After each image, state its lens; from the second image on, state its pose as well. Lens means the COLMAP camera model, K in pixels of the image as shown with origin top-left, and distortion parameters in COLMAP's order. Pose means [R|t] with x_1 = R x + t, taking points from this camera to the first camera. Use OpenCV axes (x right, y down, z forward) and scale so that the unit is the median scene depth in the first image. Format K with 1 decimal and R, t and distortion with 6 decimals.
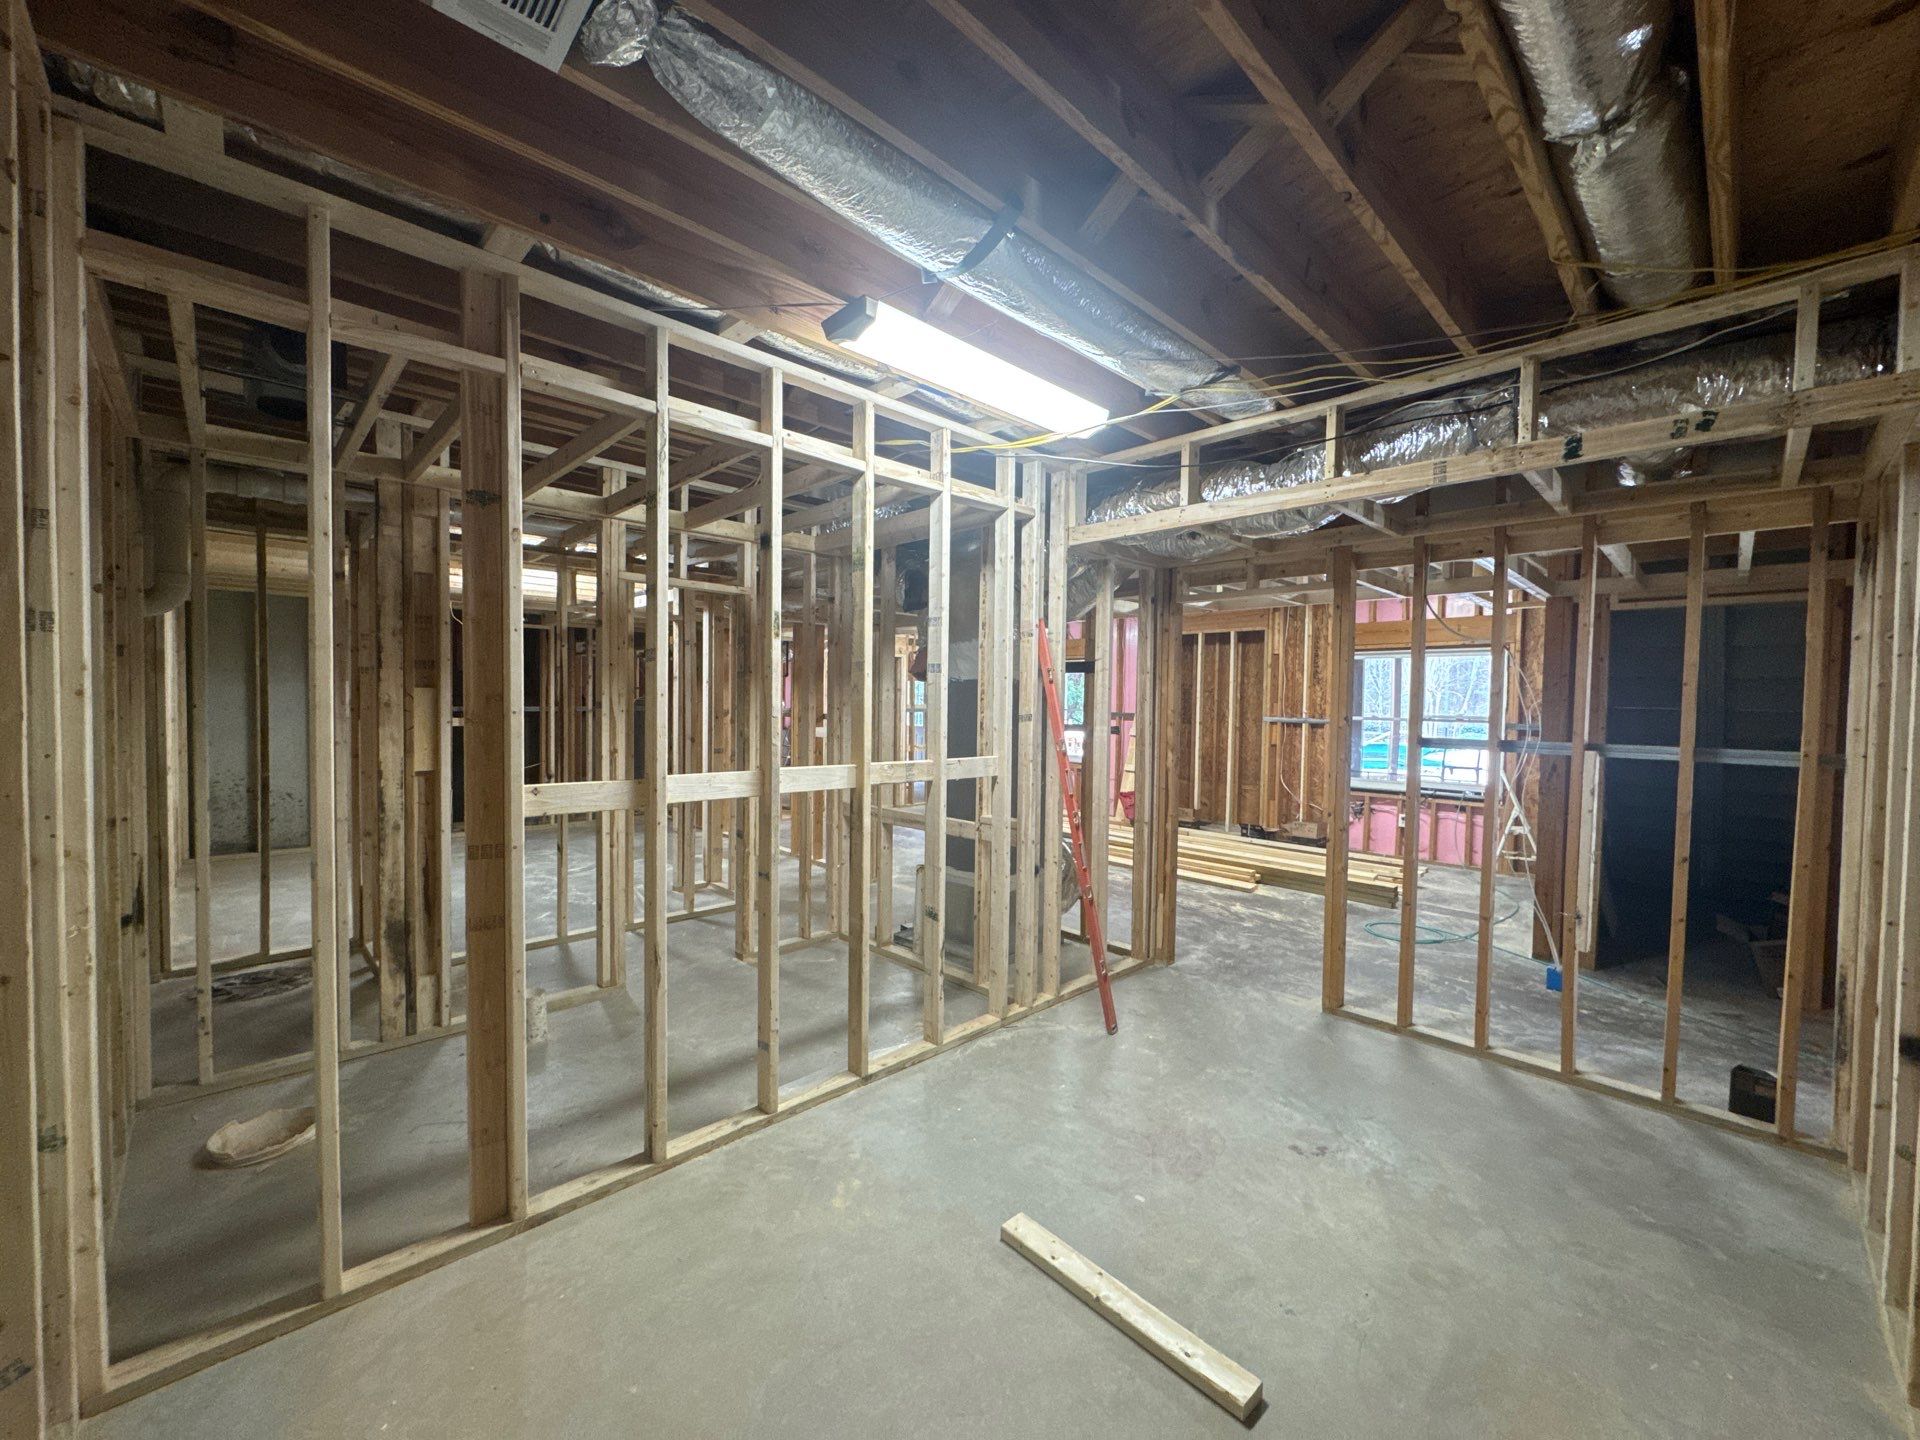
lens RADIAL K [[766.4, 0, 958.9], [0, 766.4, 720.5], [0, 0, 1]] dist [-0.002953, -0.000040]
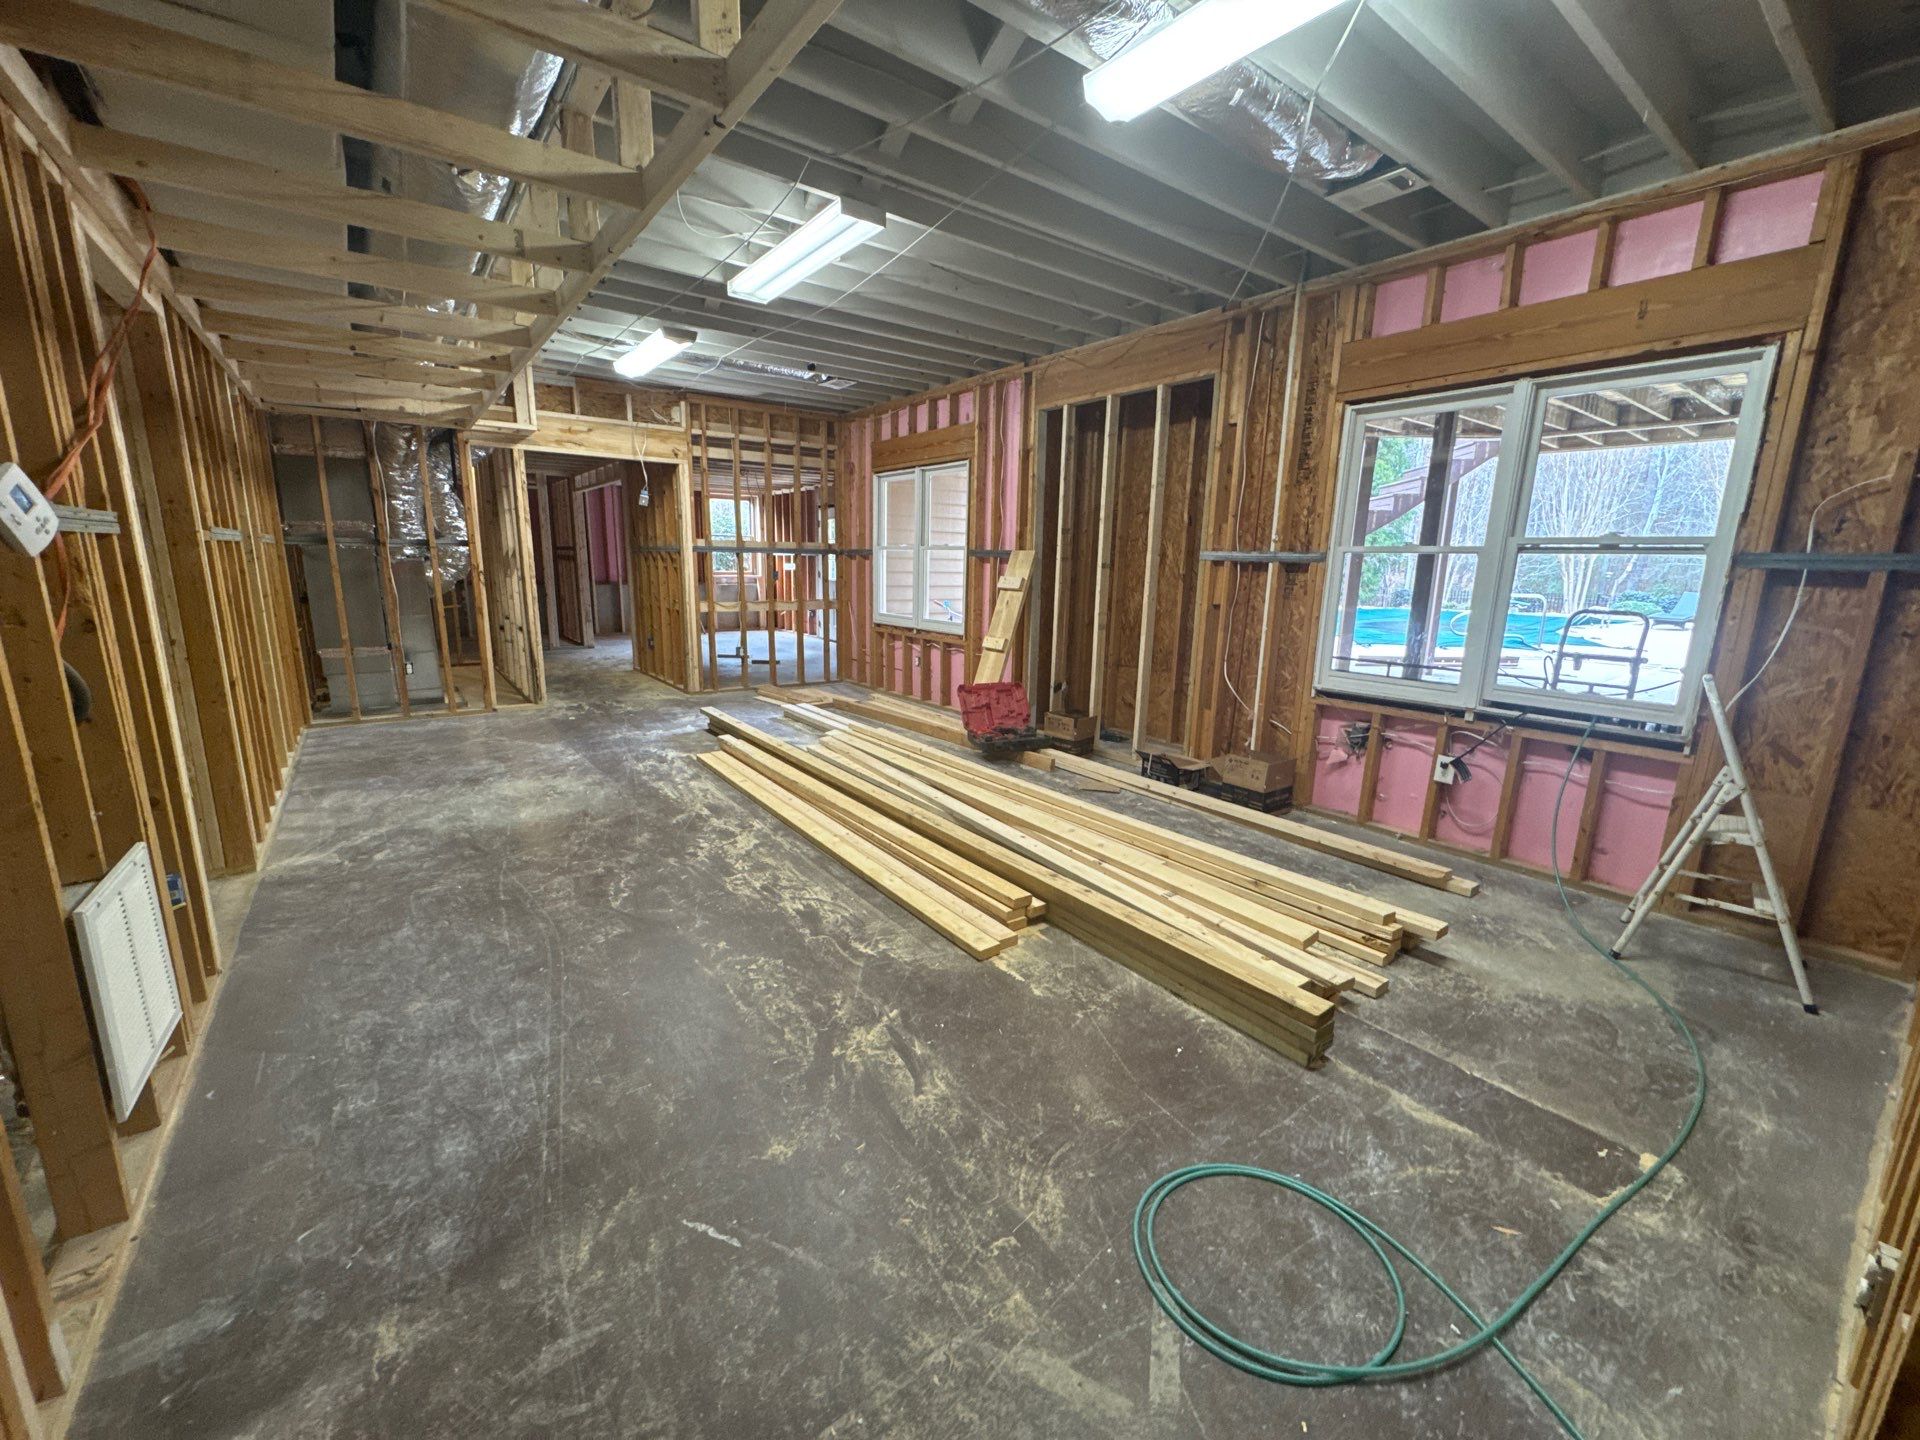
lens RADIAL K [[766.4, 0, 959.9], [0, 766.4, 716.2], [0, 0, 1]] dist [-0.002953, -0.000040]
pose [[0.993001, 0.032680, -0.113495, 0.310432], [-0.013364, 0.985875, 0.166947, 0.022312], [0.117348, -0.164262, 0.979412, 0.470122]]
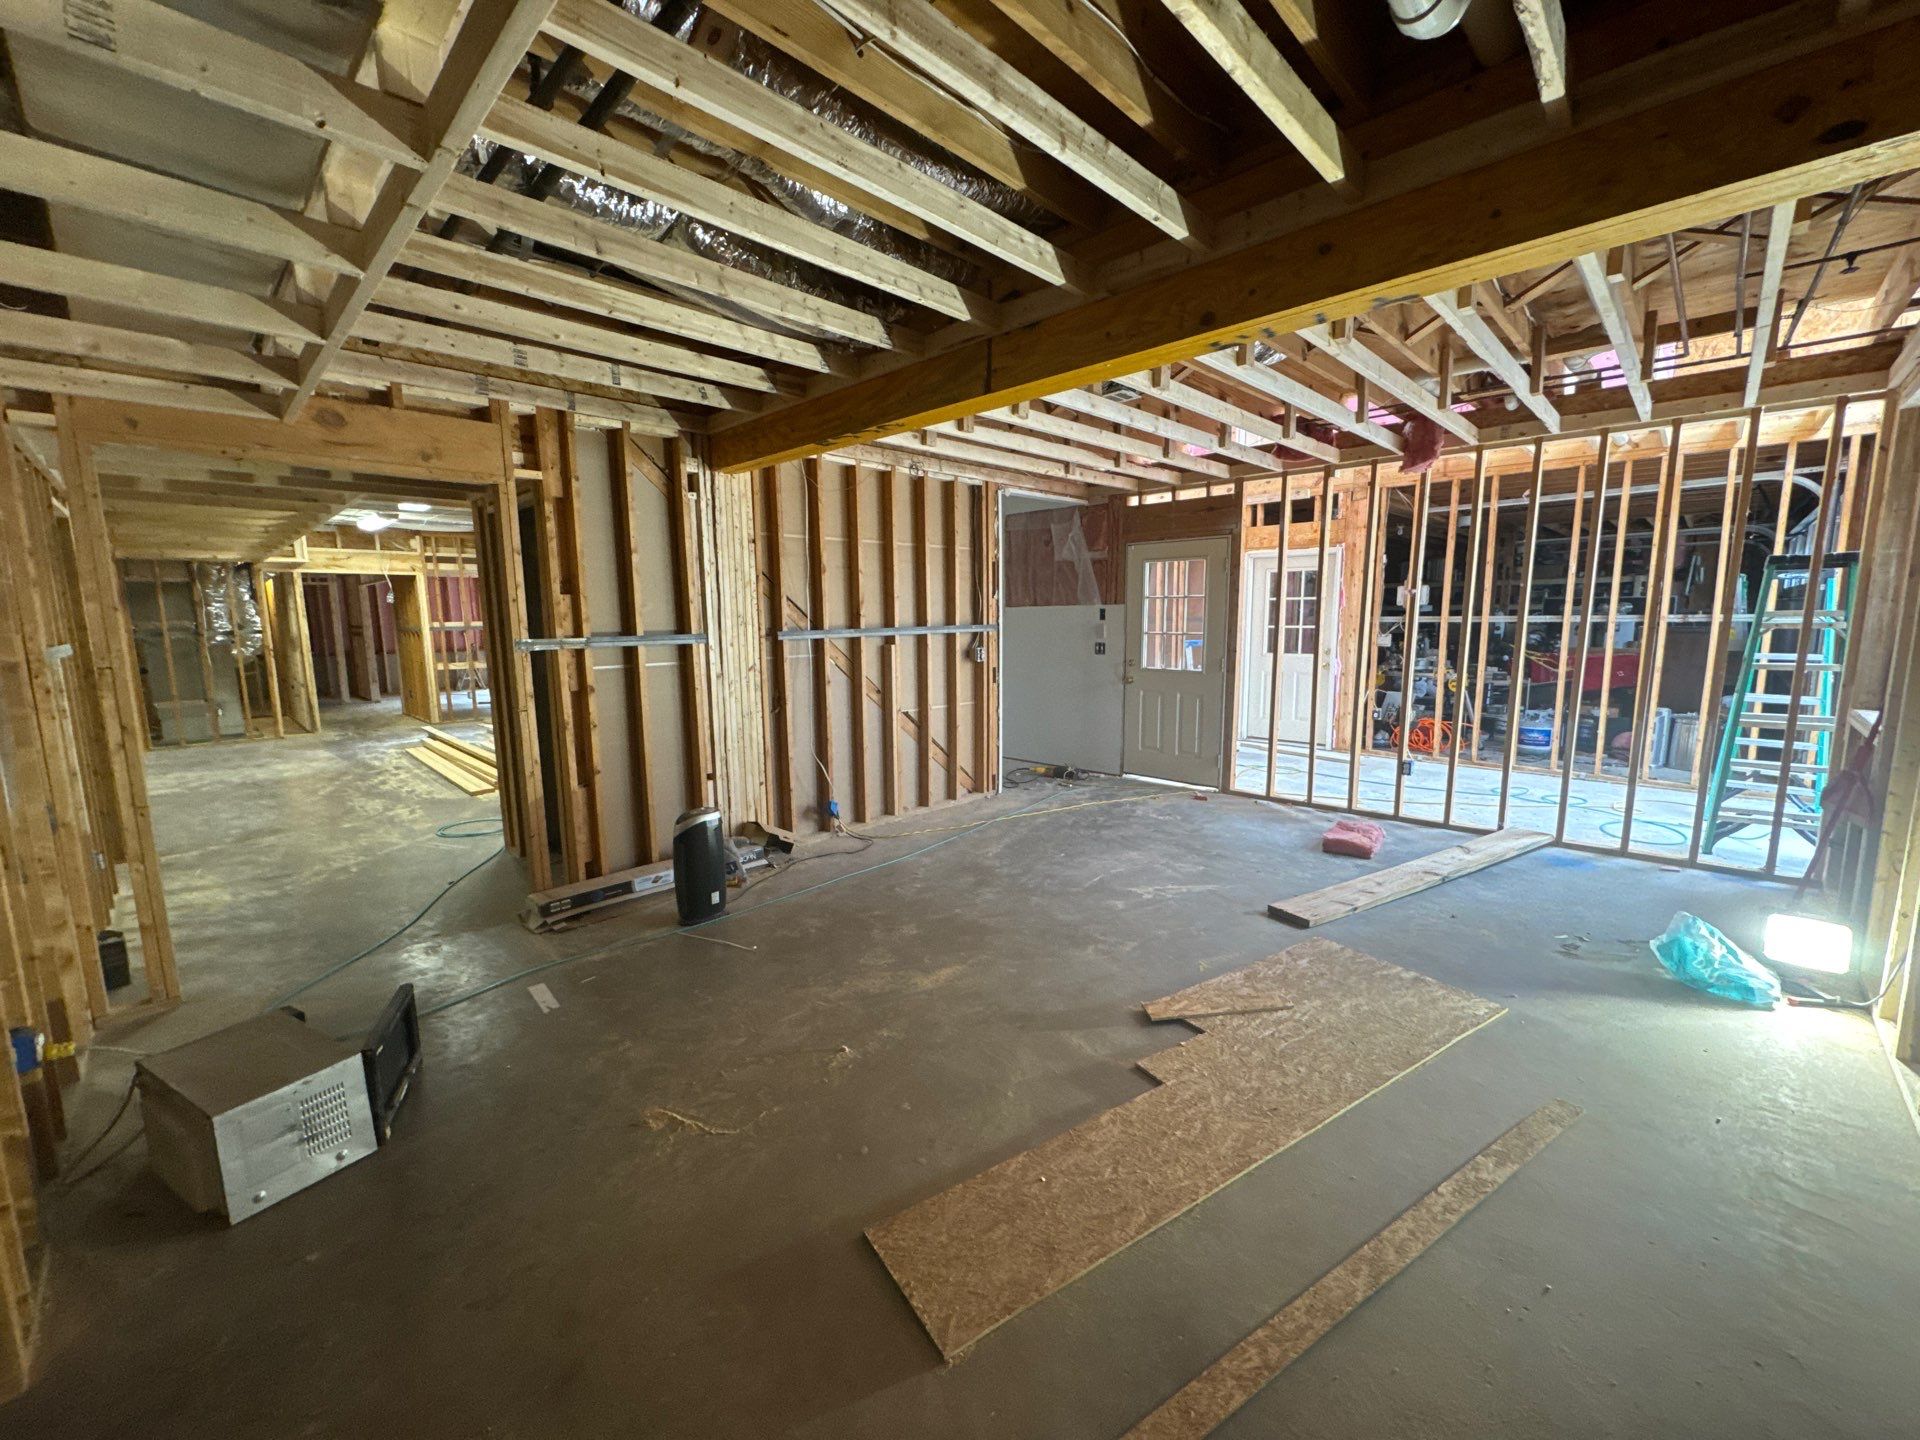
lens RADIAL K [[766.4, 0, 954.1], [0, 766.4, 720.2], [0, 0, 1]] dist [-0.002953, -0.000040]
pose [[0.999218, -0.023307, 0.031930, 0.755629], [0.019734, 0.993956, 0.107990, 0.016166], [-0.034254, -0.107275, 0.993639, -0.034007]]
